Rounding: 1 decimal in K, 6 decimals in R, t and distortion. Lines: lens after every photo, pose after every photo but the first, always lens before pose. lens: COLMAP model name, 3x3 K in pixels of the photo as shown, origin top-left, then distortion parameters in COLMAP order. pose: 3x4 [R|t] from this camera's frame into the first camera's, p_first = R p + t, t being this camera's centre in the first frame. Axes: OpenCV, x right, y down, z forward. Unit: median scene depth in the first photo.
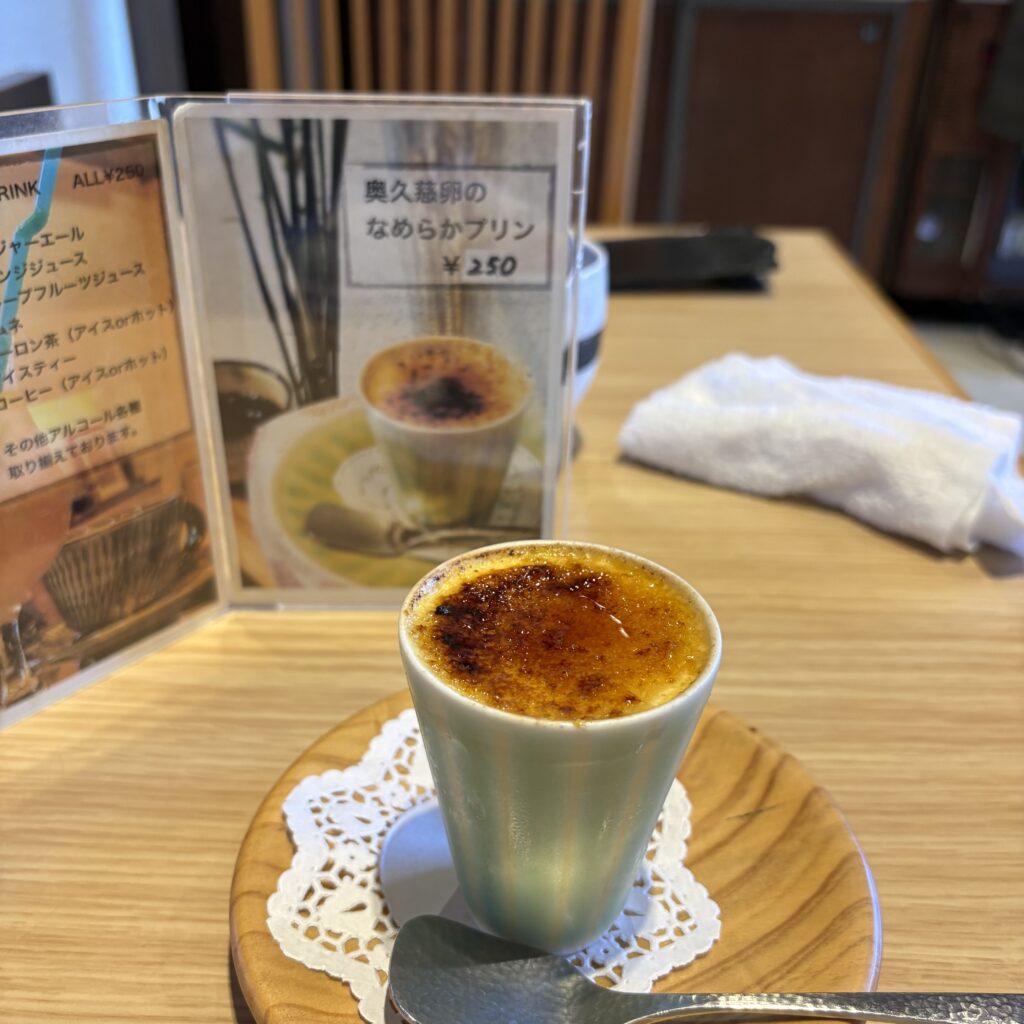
lens RADIAL K [[953.0, 0, 482.5], [0, 953.0, 512.1], [0, 0, 1]] dist [-0.015802, -0.024079]
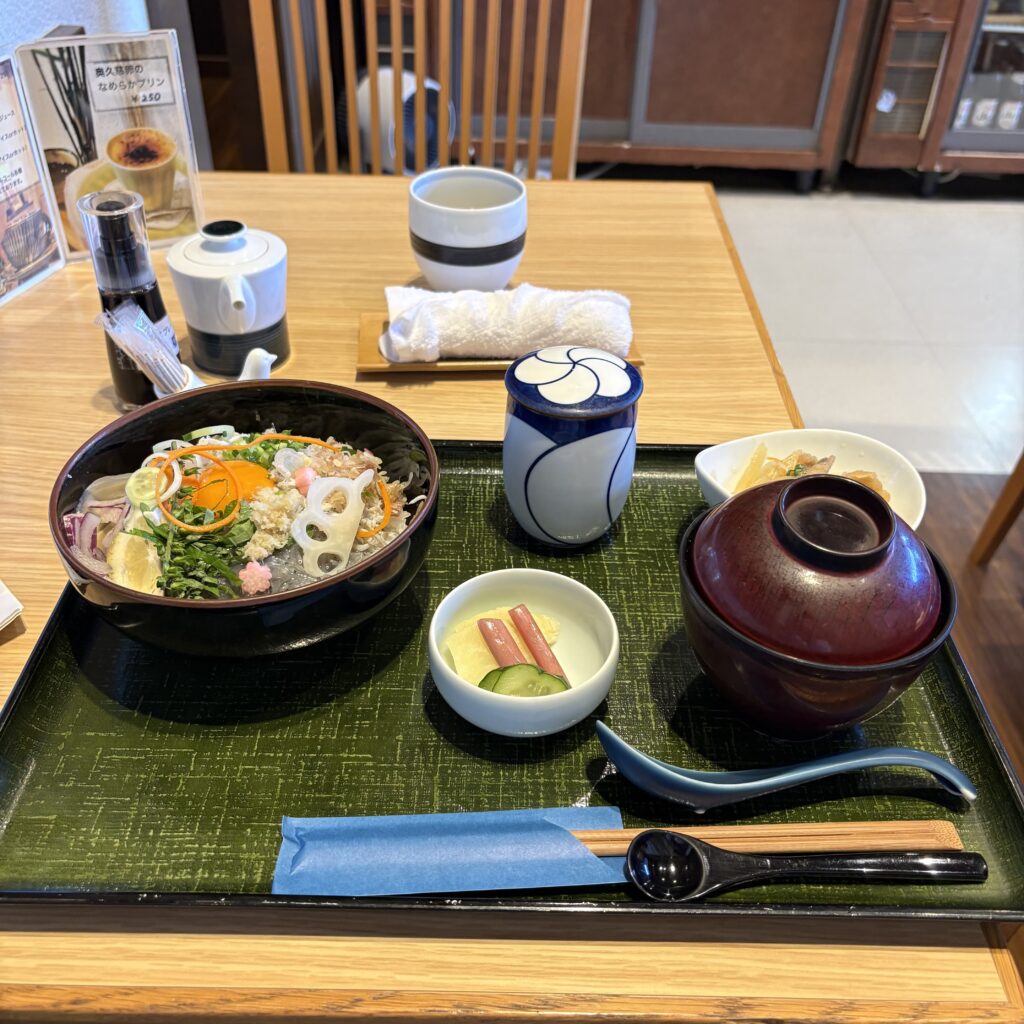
lens RADIAL K [[953.0, 0, 482.5], [0, 953.0, 512.1], [0, 0, 1]] dist [-0.015802, -0.024079]
pose [[0.911653, -0.243426, 0.331109, -0.293360], [0.185642, 0.962738, 0.196654, 0.489273], [-0.366642, -0.117813, 0.922873, -1.839590]]
